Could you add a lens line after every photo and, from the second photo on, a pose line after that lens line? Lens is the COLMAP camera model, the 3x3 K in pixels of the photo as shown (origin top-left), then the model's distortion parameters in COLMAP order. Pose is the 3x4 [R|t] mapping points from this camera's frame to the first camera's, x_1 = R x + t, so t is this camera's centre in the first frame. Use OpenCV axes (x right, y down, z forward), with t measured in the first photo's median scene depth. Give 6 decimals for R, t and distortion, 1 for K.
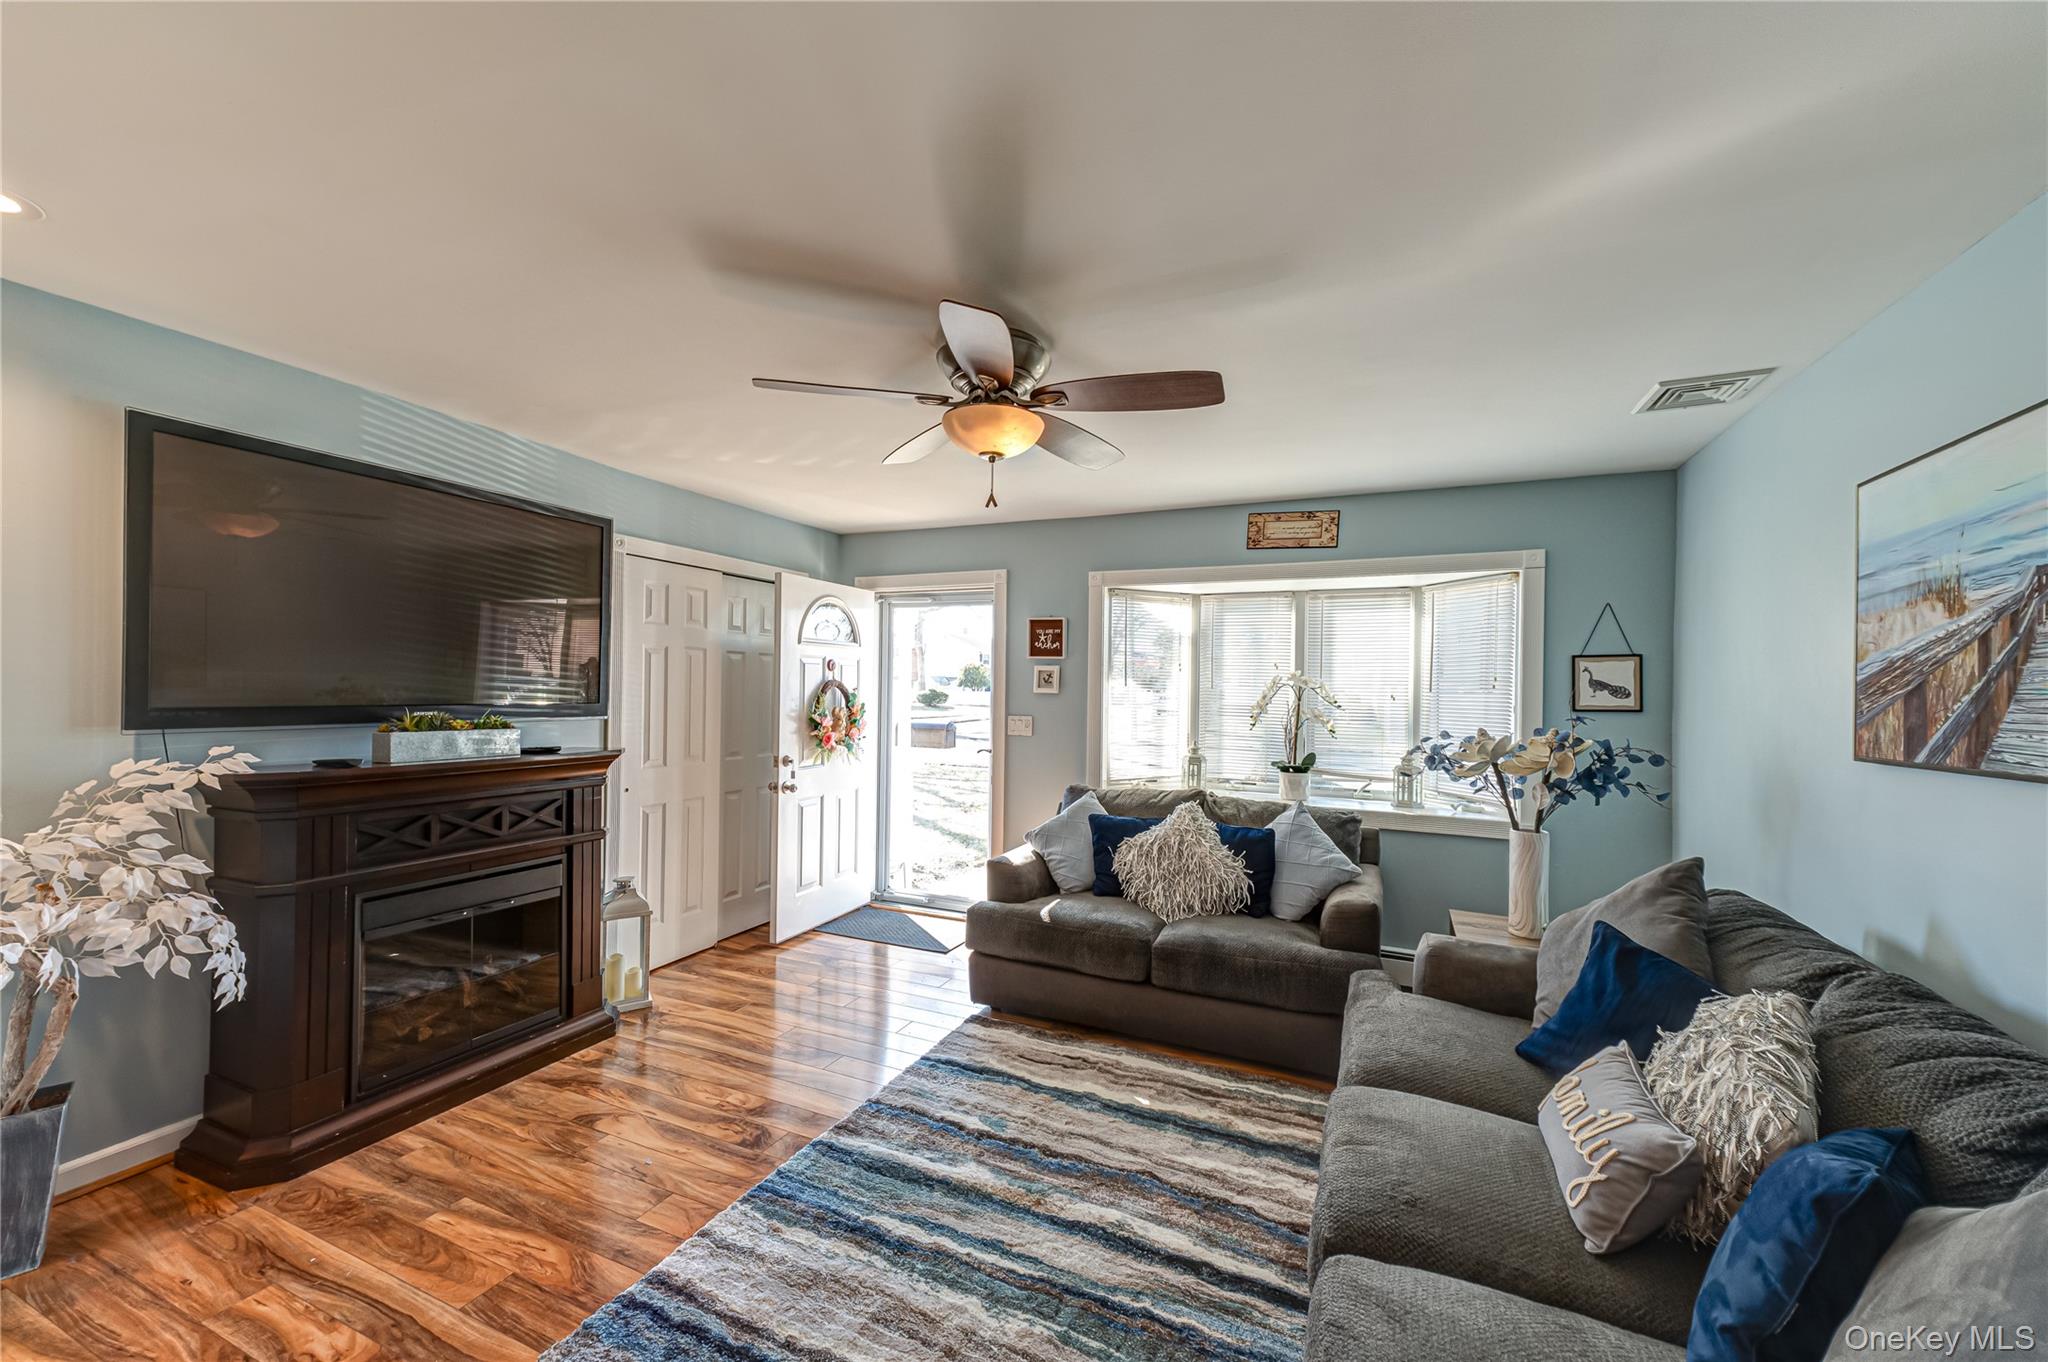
lens RADIAL K [[791.8, 0, 1029.3], [0, 791.8, 688.7], [0, 0, 1]] dist [0.015447, 0.000347]
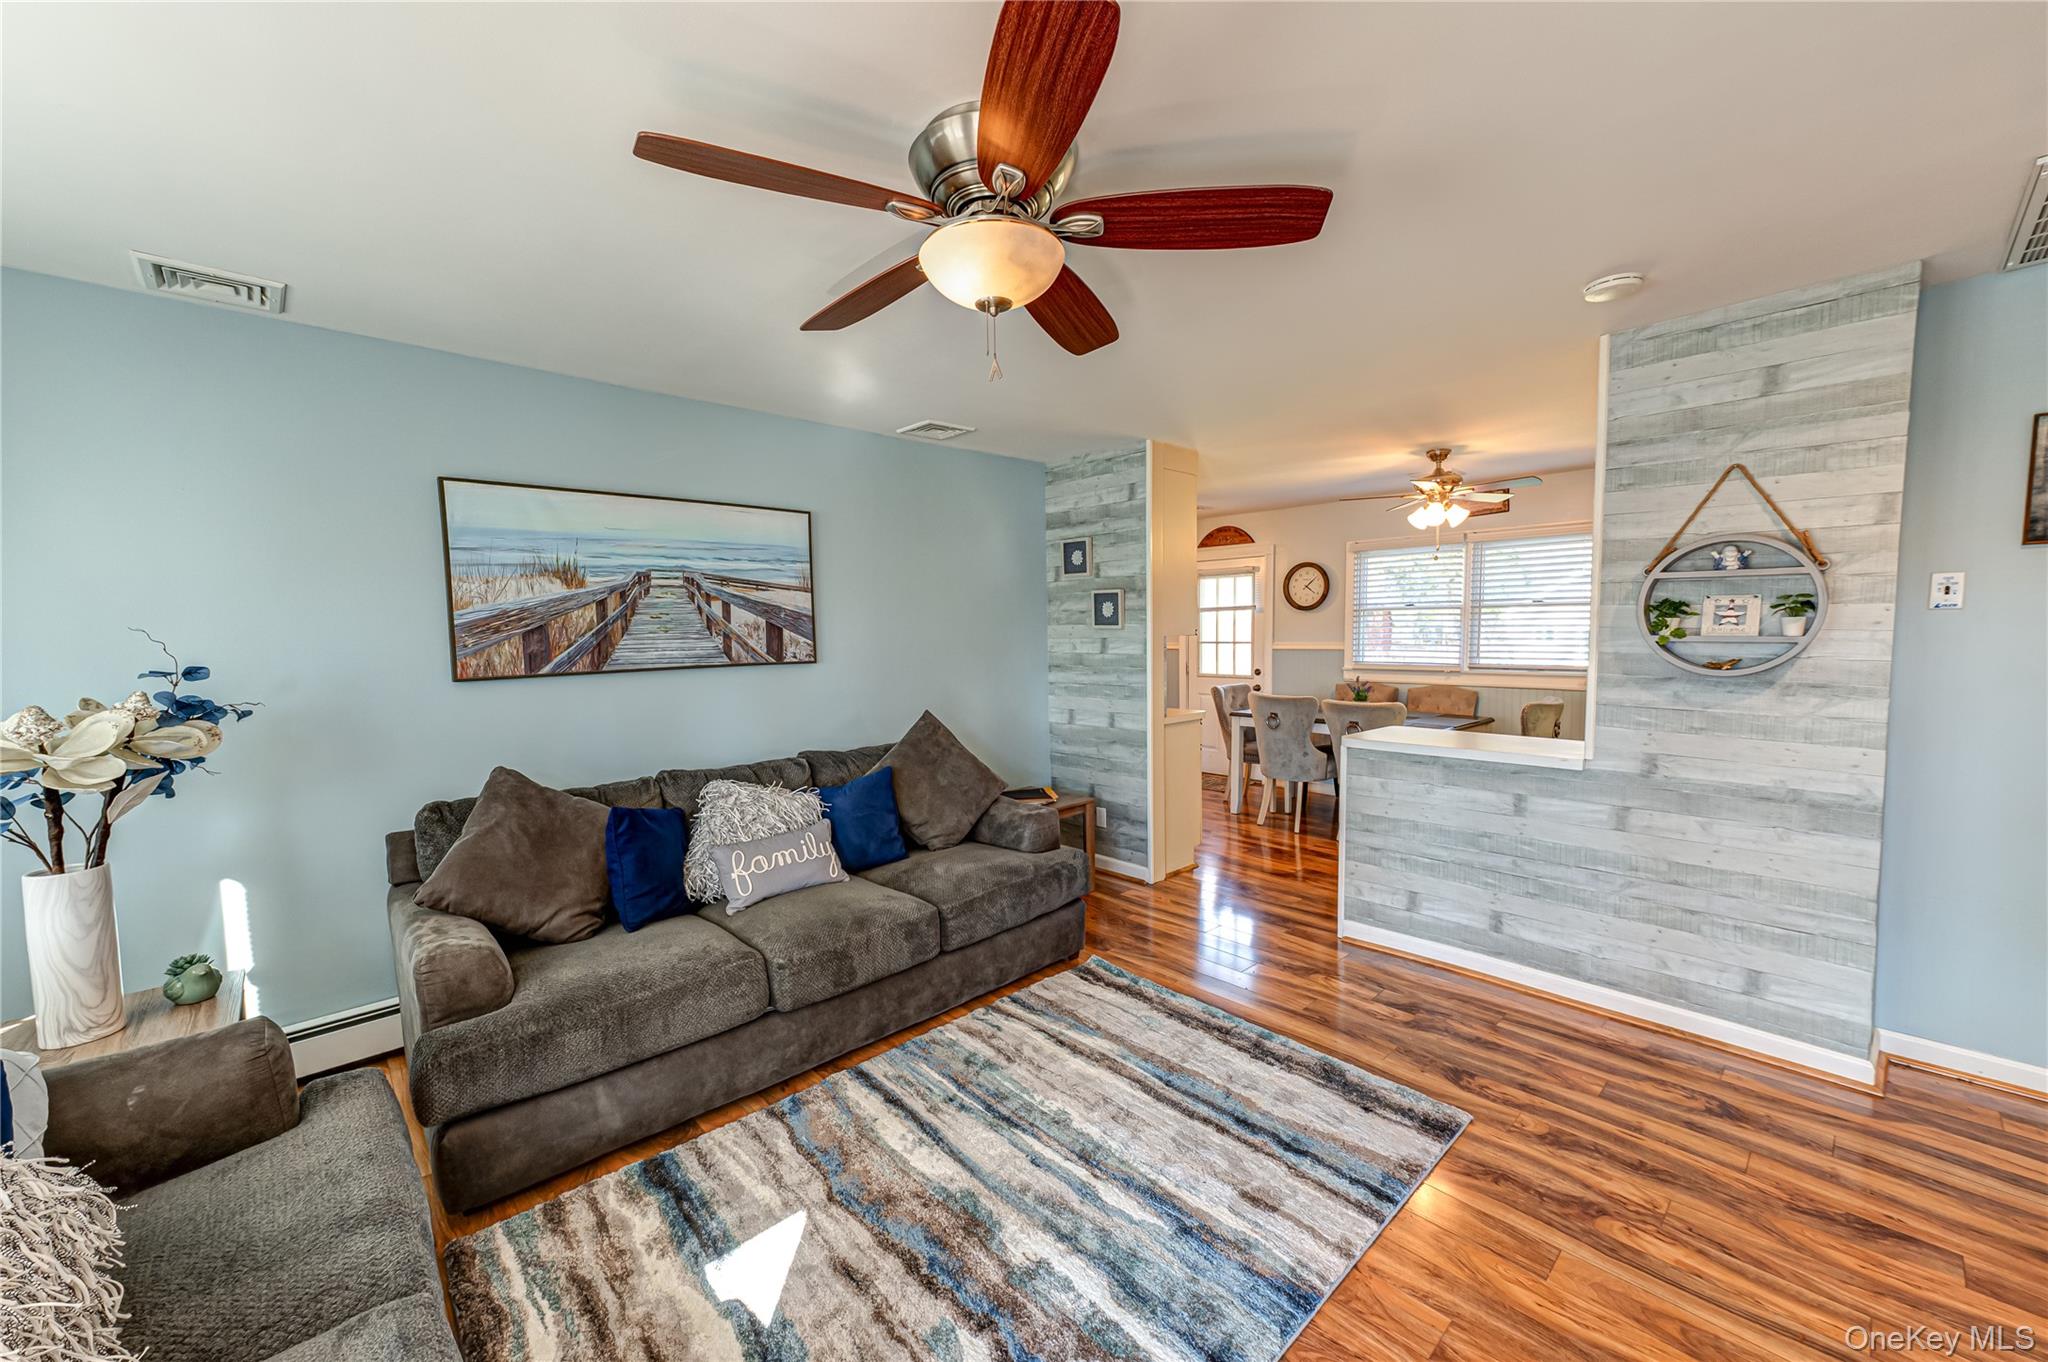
lens RADIAL K [[791.8, 0, 1029.3], [0, 791.8, 688.7], [0, 0, 1]] dist [0.015447, 0.000347]
pose [[-0.922733, -0.032437, 0.384073, -0.327990], [-0.000625, 0.996577, 0.082665, -0.009434], [-0.385440, 0.076038, -0.919595, 1.524872]]
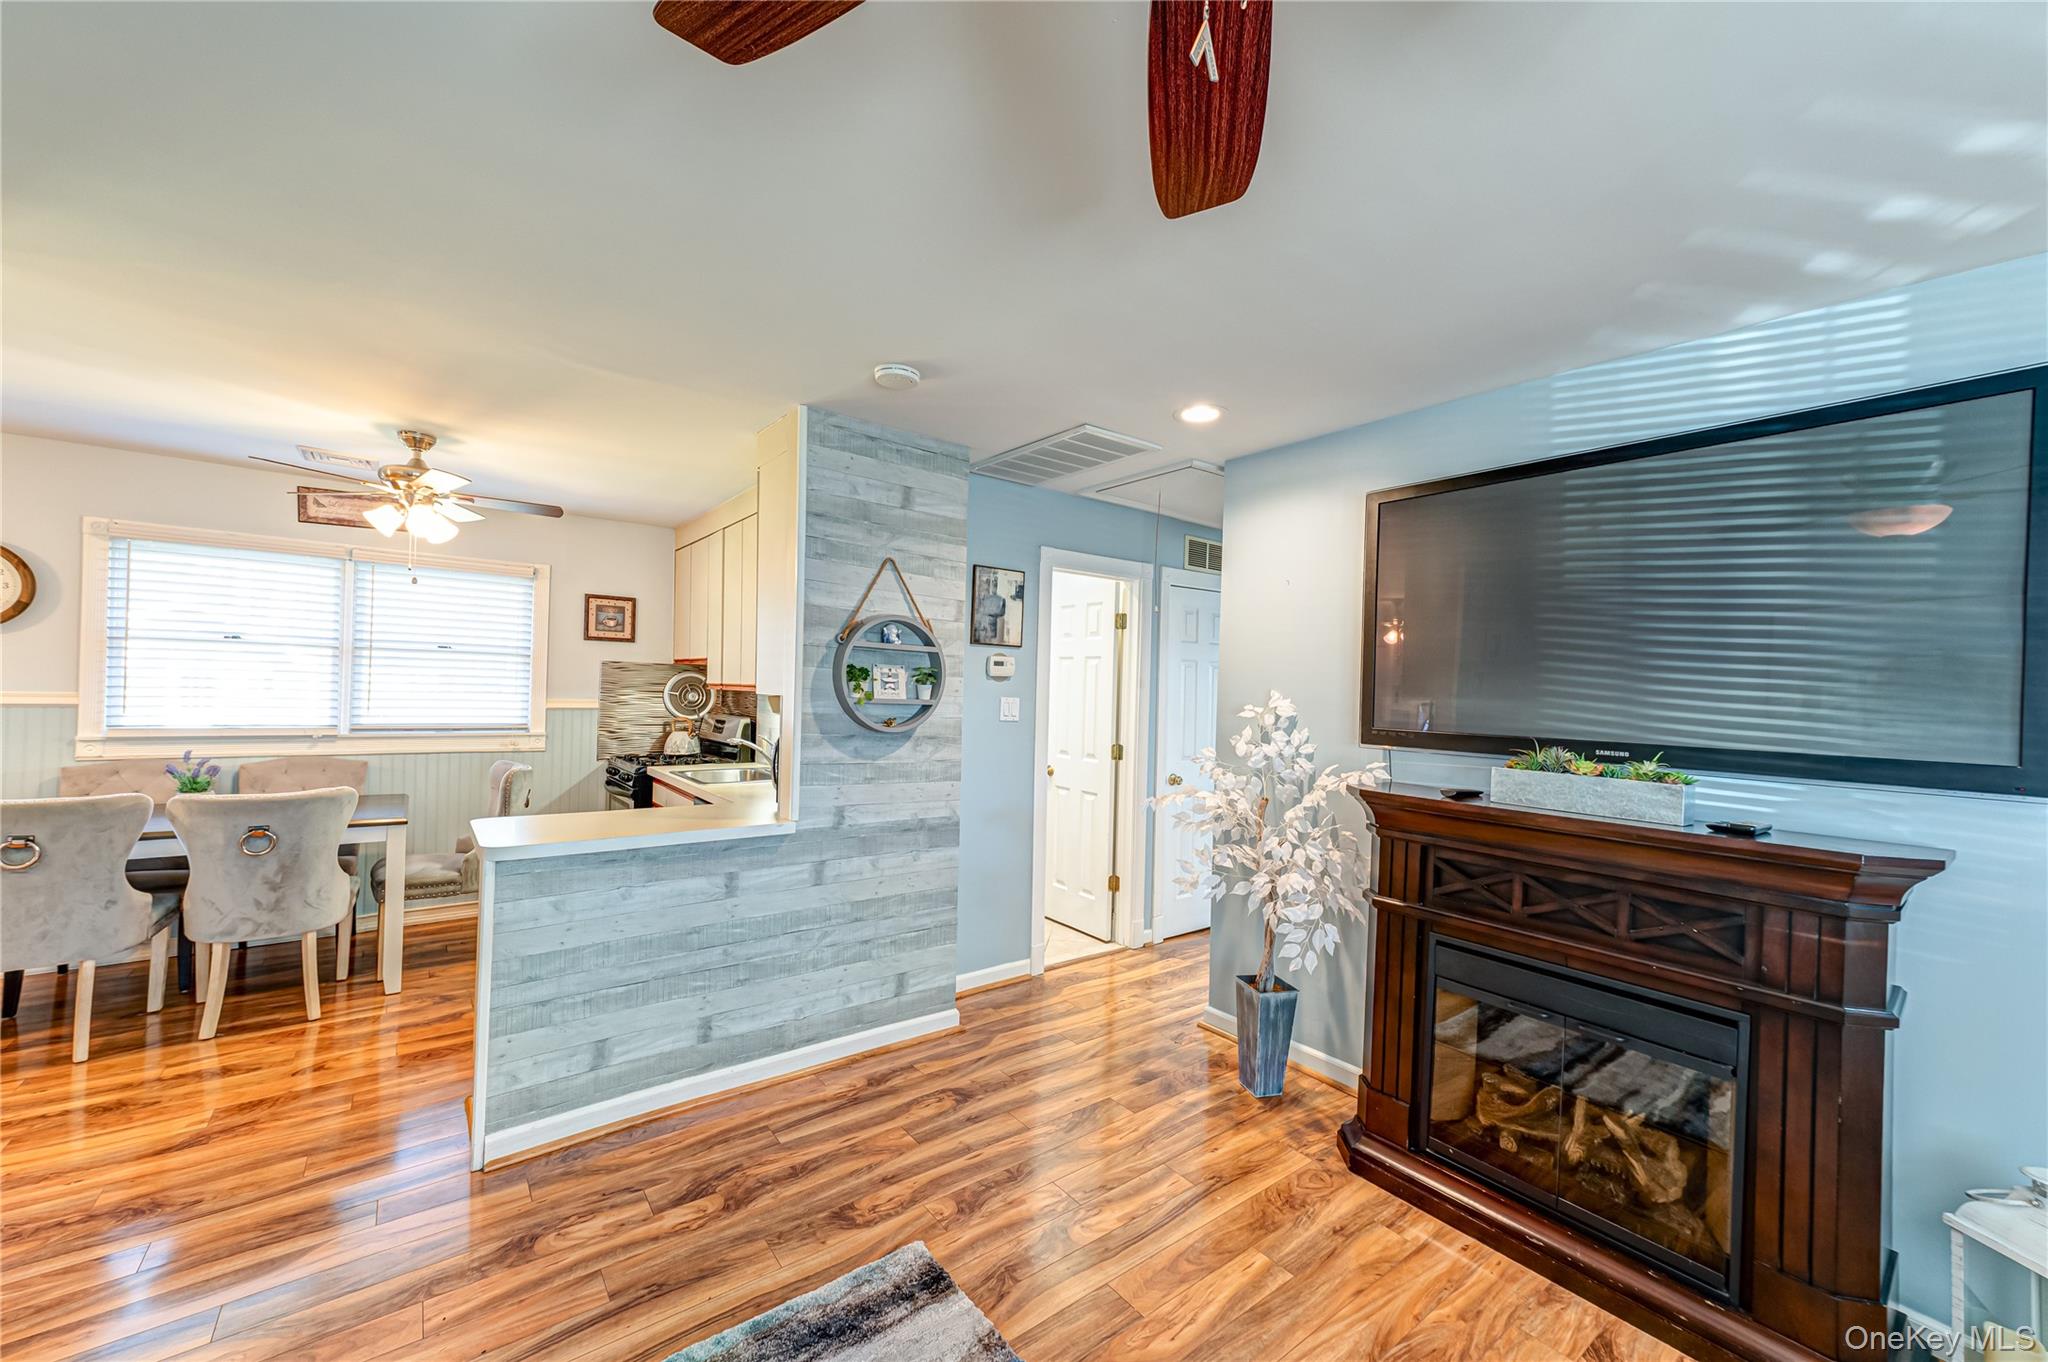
lens RADIAL K [[791.8, 0, 1029.3], [0, 791.8, 688.7], [0, 0, 1]] dist [0.015447, 0.000347]
pose [[-0.466042, -0.030860, -0.884224, 0.214744], [-0.038433, 0.999154, -0.014614, 0.001539], [0.883927, 0.027172, -0.466834, 0.989360]]
